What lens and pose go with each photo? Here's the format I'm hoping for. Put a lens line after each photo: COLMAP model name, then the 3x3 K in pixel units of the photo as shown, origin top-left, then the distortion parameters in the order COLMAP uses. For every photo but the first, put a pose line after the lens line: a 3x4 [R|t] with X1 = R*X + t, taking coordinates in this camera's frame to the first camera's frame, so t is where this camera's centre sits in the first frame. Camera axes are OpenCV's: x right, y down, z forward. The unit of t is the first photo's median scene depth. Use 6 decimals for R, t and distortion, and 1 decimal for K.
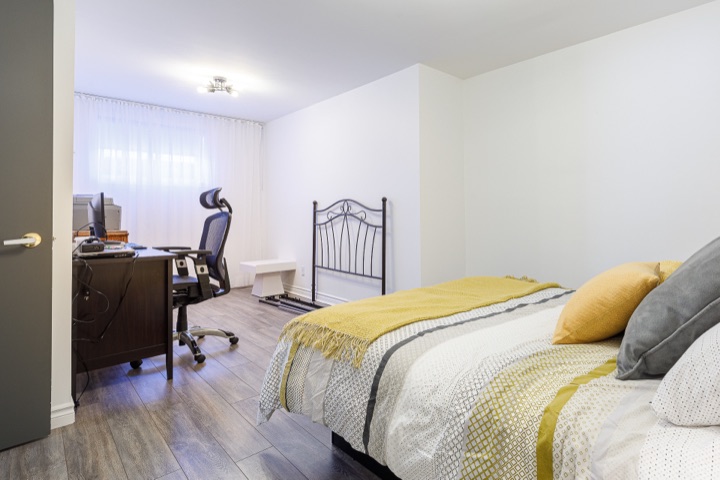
lens RADIAL K [[331.7, 0, 364.4], [0, 331.7, 208.5], [0, 0, 1]] dist [0.001773, 0.000393]
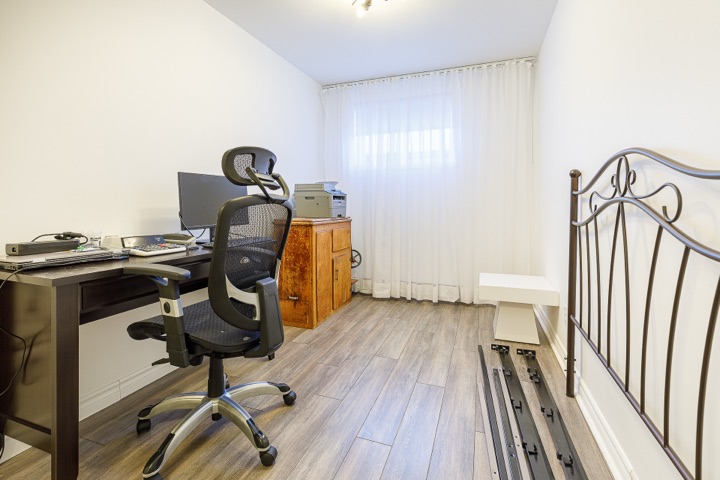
lens RADIAL K [[331.7, 0, 364.4], [0, 331.7, 208.5], [0, 0, 1]] dist [0.001773, 0.000393]
pose [[0.558938, 0.011804, -0.829125, 0.062960], [0.017739, 0.999500, 0.026188, 0.012684], [0.829020, -0.029345, 0.558449, 0.572324]]
